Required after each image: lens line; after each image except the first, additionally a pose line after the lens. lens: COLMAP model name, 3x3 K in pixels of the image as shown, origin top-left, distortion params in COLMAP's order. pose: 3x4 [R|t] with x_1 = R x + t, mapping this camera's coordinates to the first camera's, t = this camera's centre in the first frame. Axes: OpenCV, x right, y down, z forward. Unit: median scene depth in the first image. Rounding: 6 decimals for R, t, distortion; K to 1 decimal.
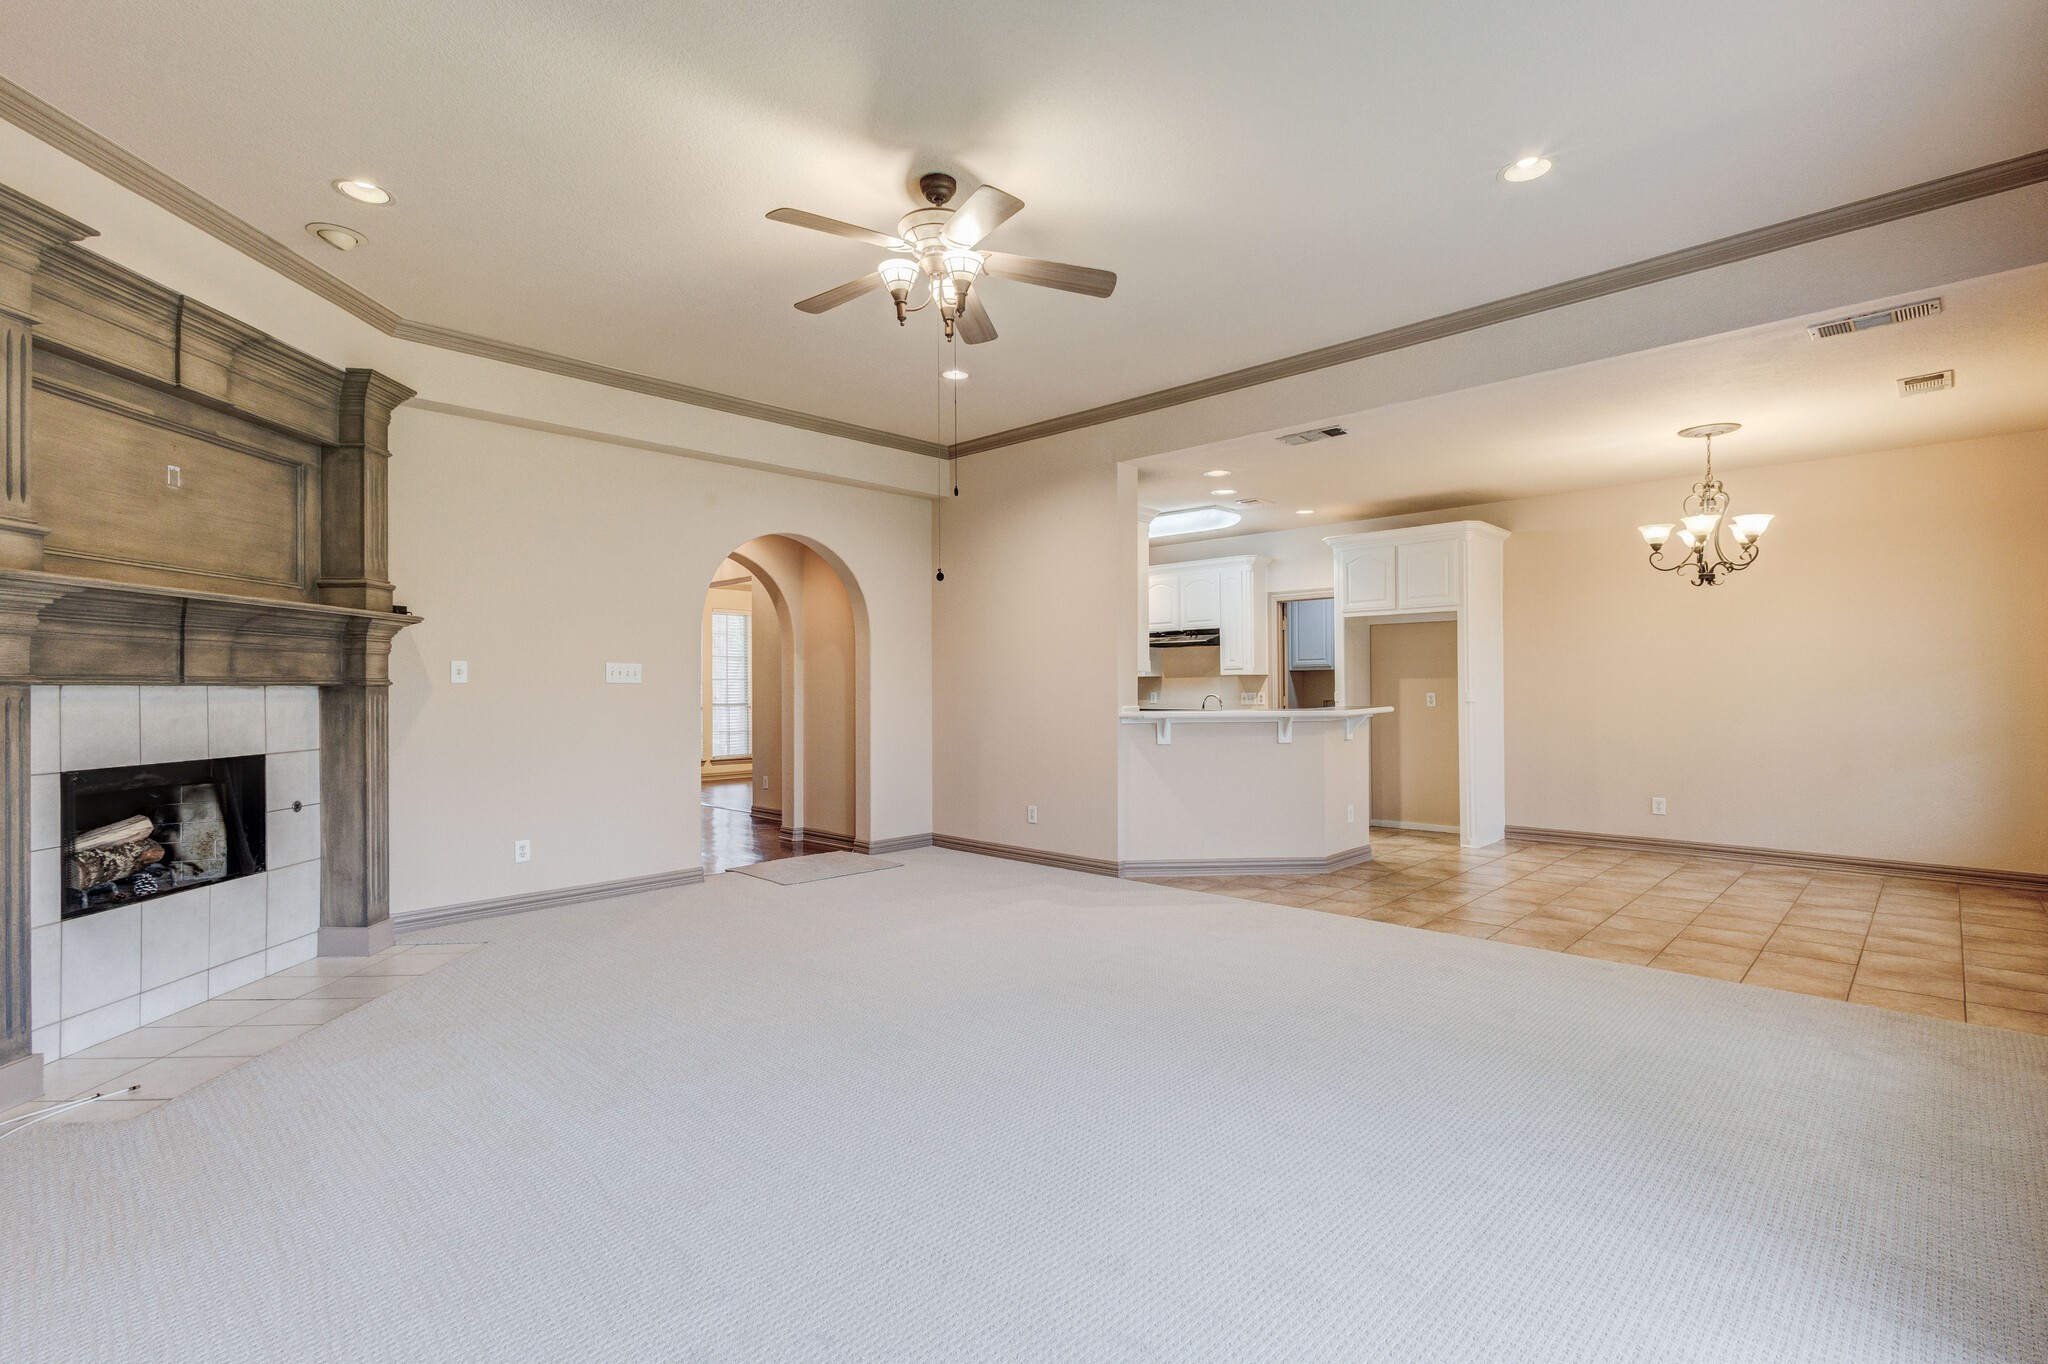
lens RADIAL K [[945.7, 0, 1024.0], [0, 945.7, 682.0], [0, 0, 1]] dist [0.007263, -0.001019]
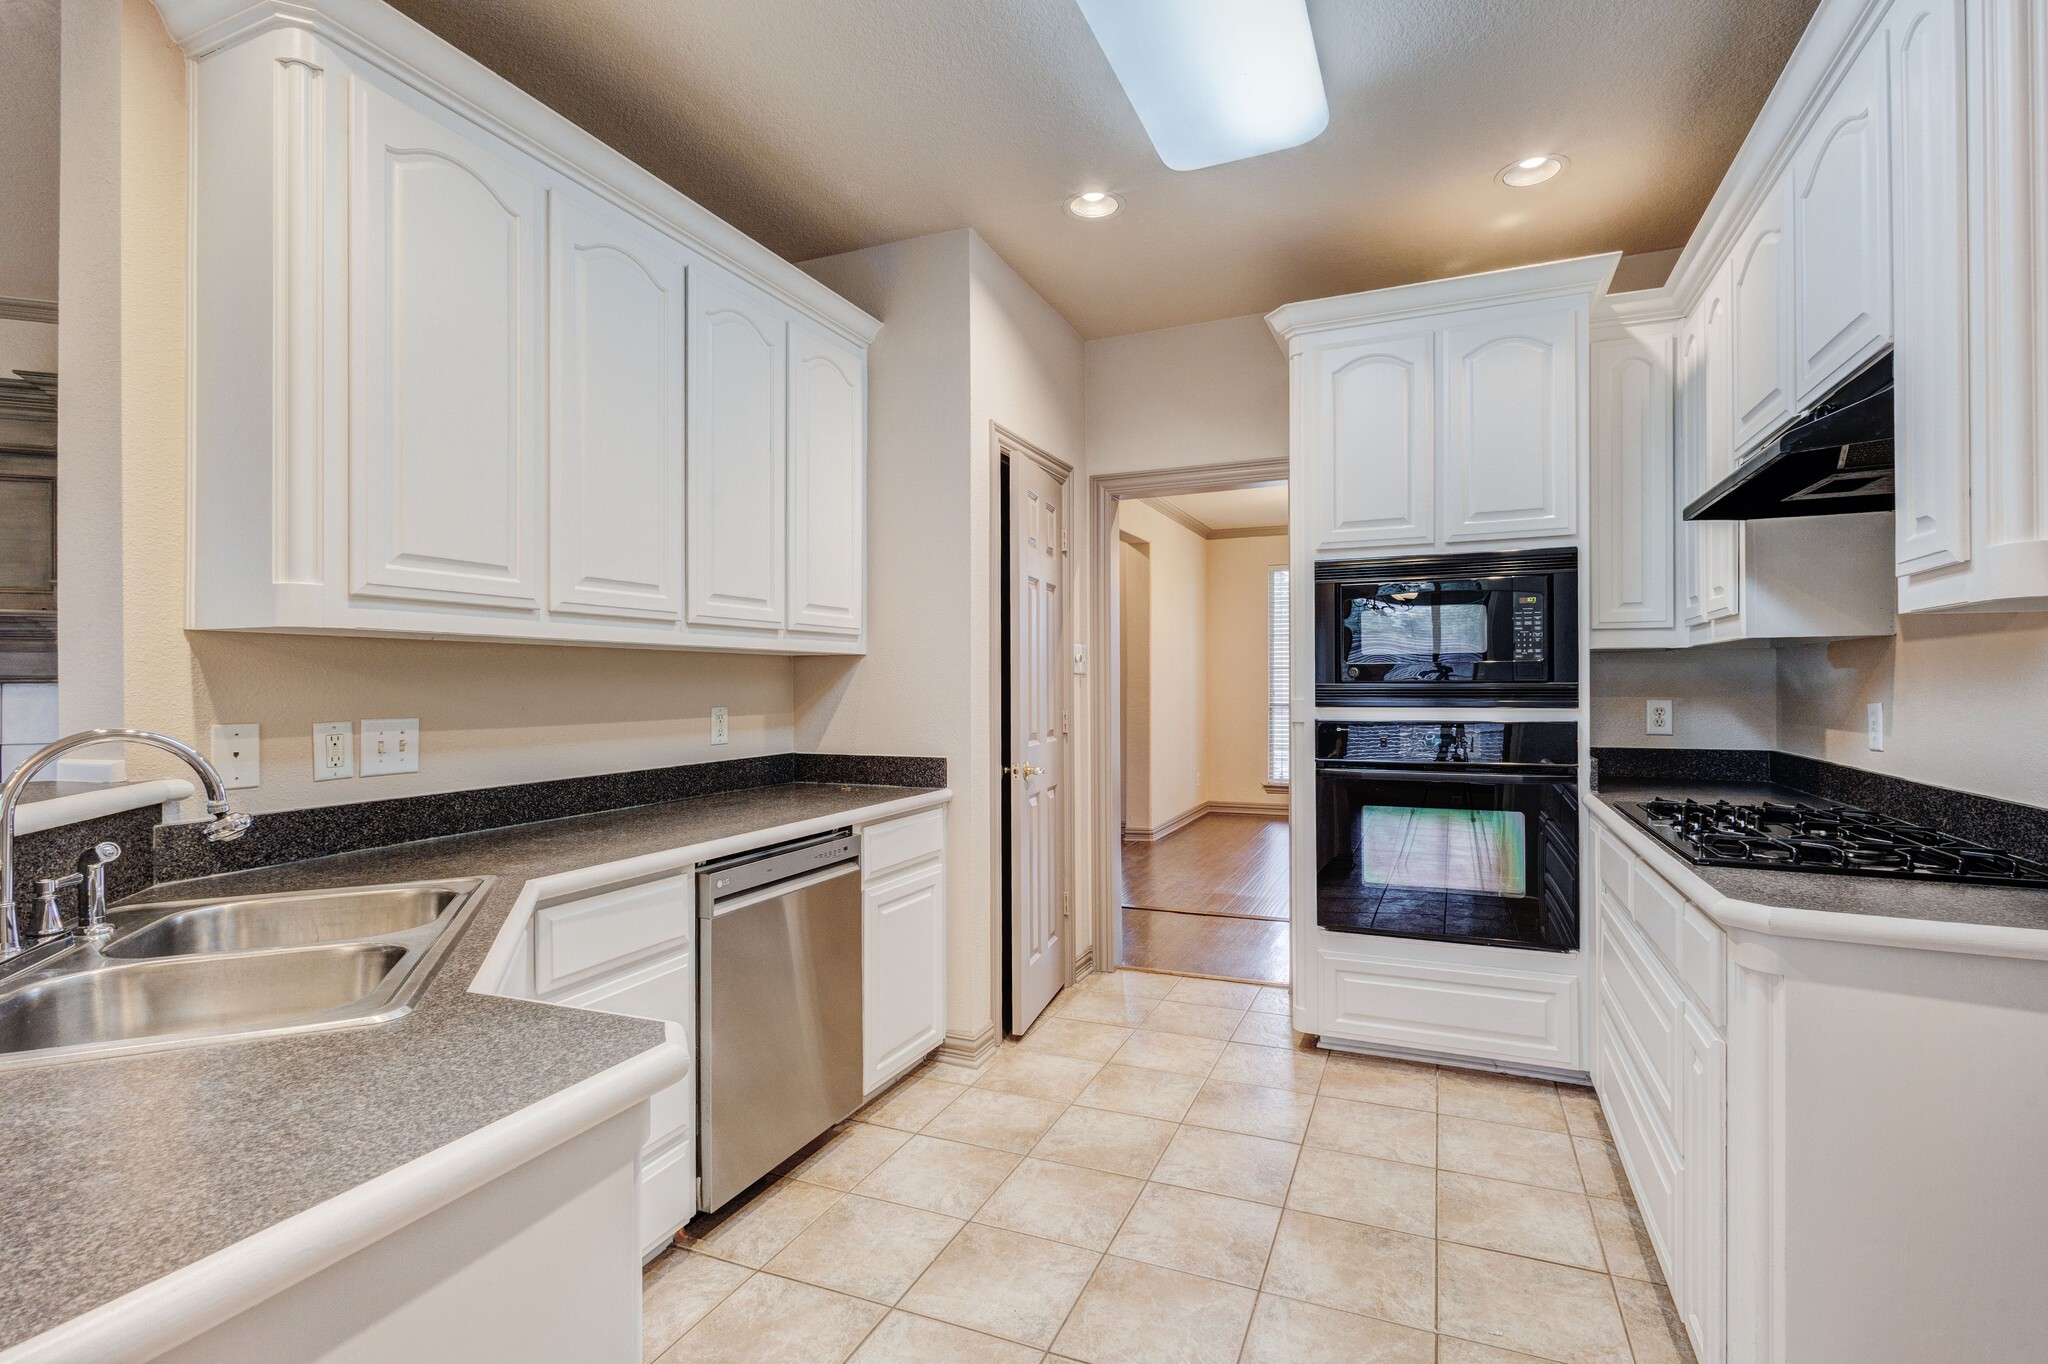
lens RADIAL K [[958.8, 0, 1046.4], [0, 958.8, 683.1], [0, 0, 1]] dist [0.001722, -0.000097]
pose [[0.361741, 0.003231, -0.932273, 0.533398], [0.007355, 0.999953, 0.006319, 0.005086], [0.932250, -0.009142, 0.361701, 1.329356]]
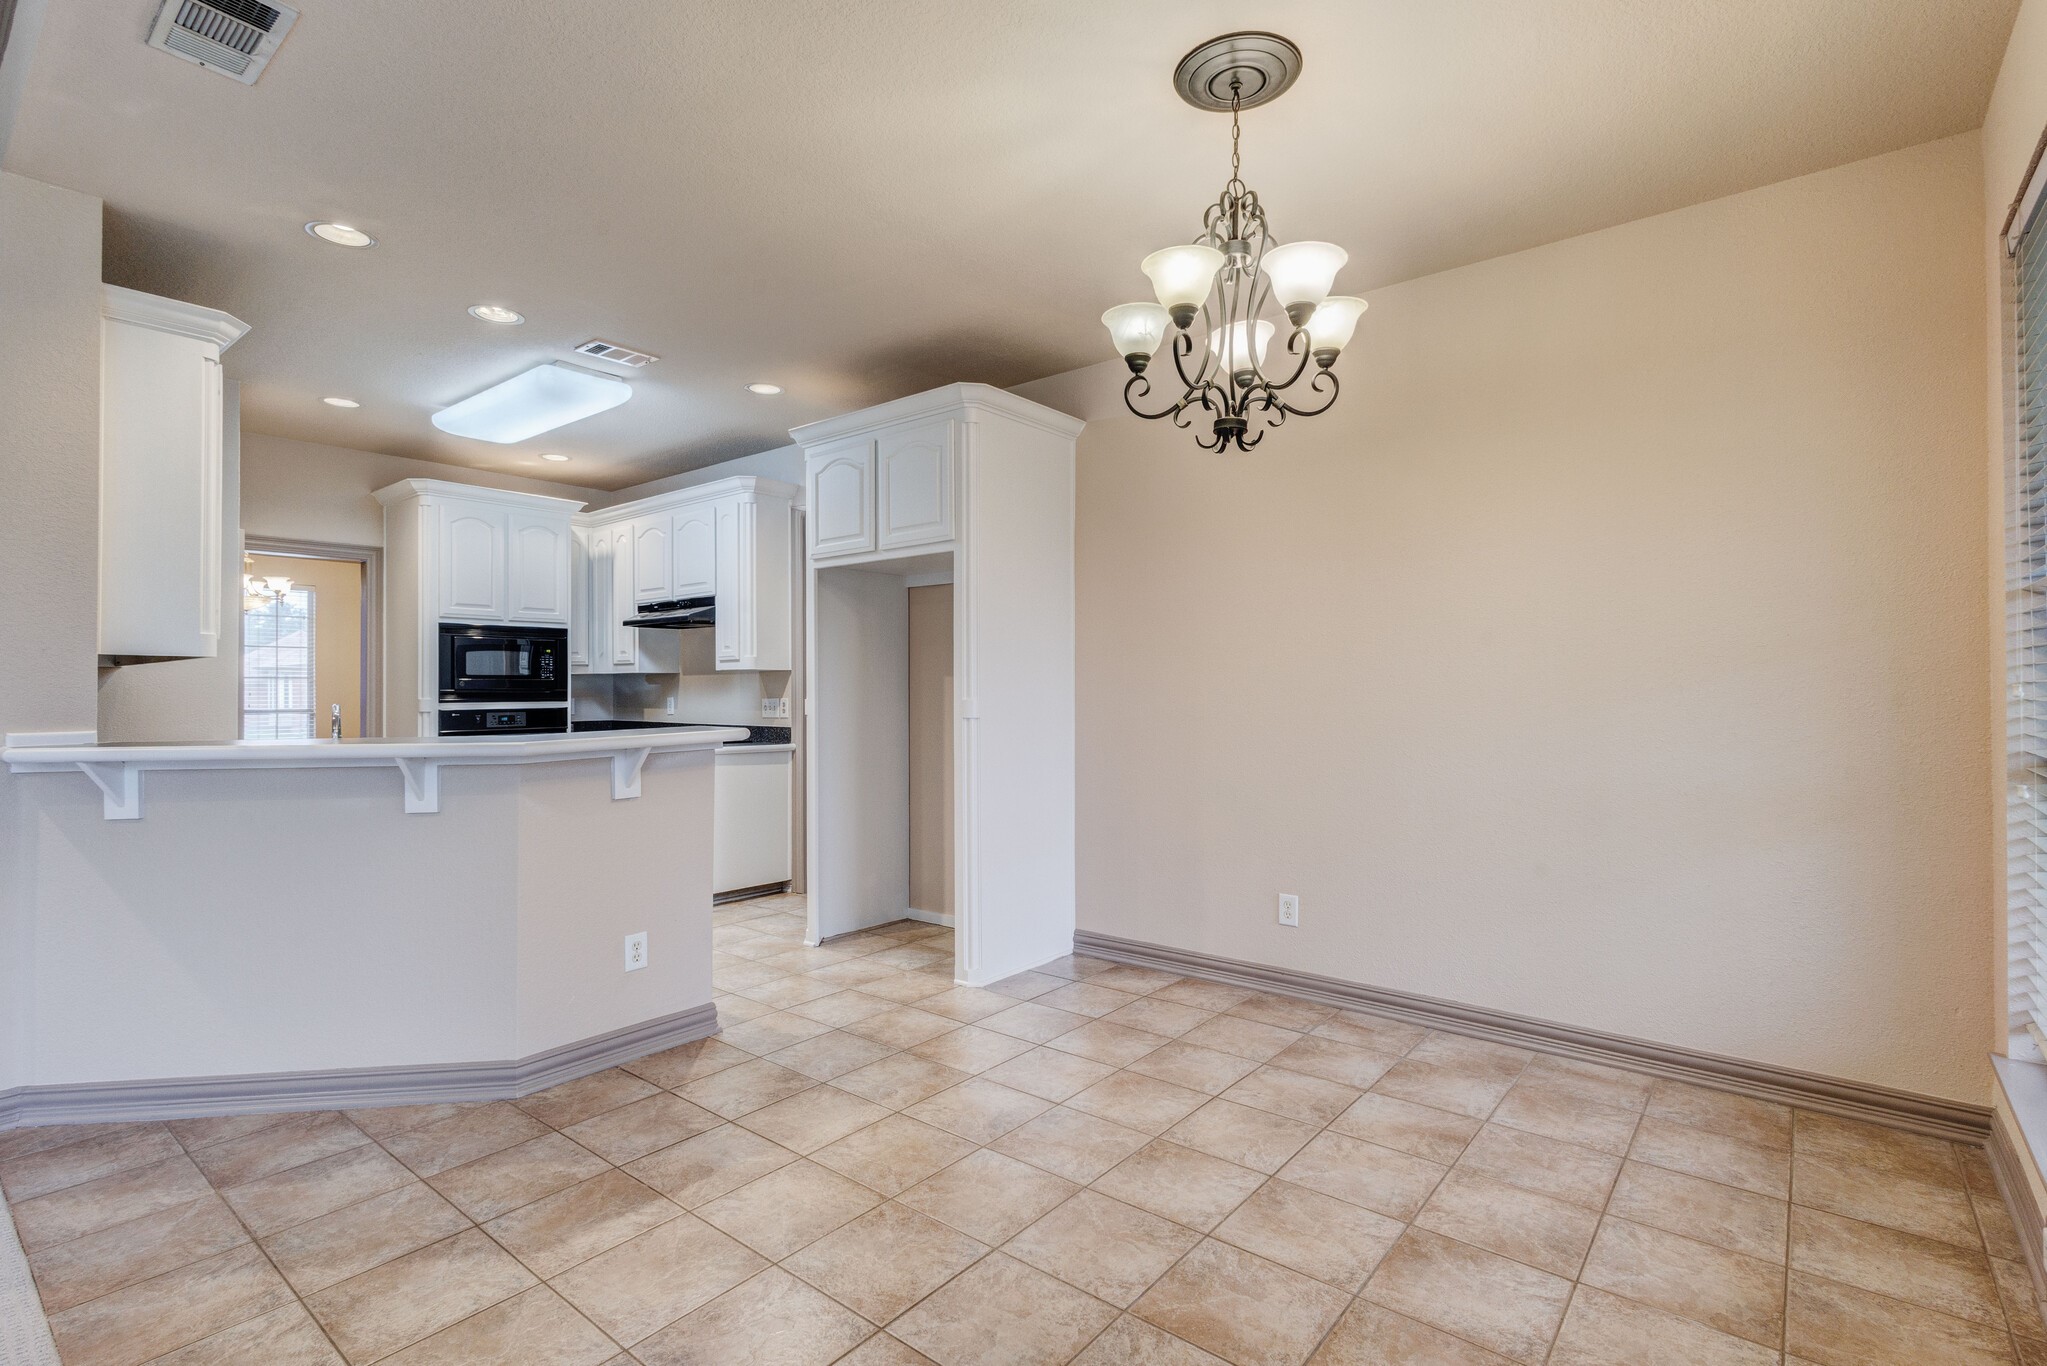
lens RADIAL K [[950.2, 0, 1023.5], [0, 950.2, 683.0], [0, 0, 1]] dist [0.011482, -0.004060]
pose [[0.996573, 0.003601, 0.082634, 0.604091], [-0.003409, 0.999991, -0.002466, 0.003089], [-0.082642, 0.002176, 0.996577, 0.598827]]
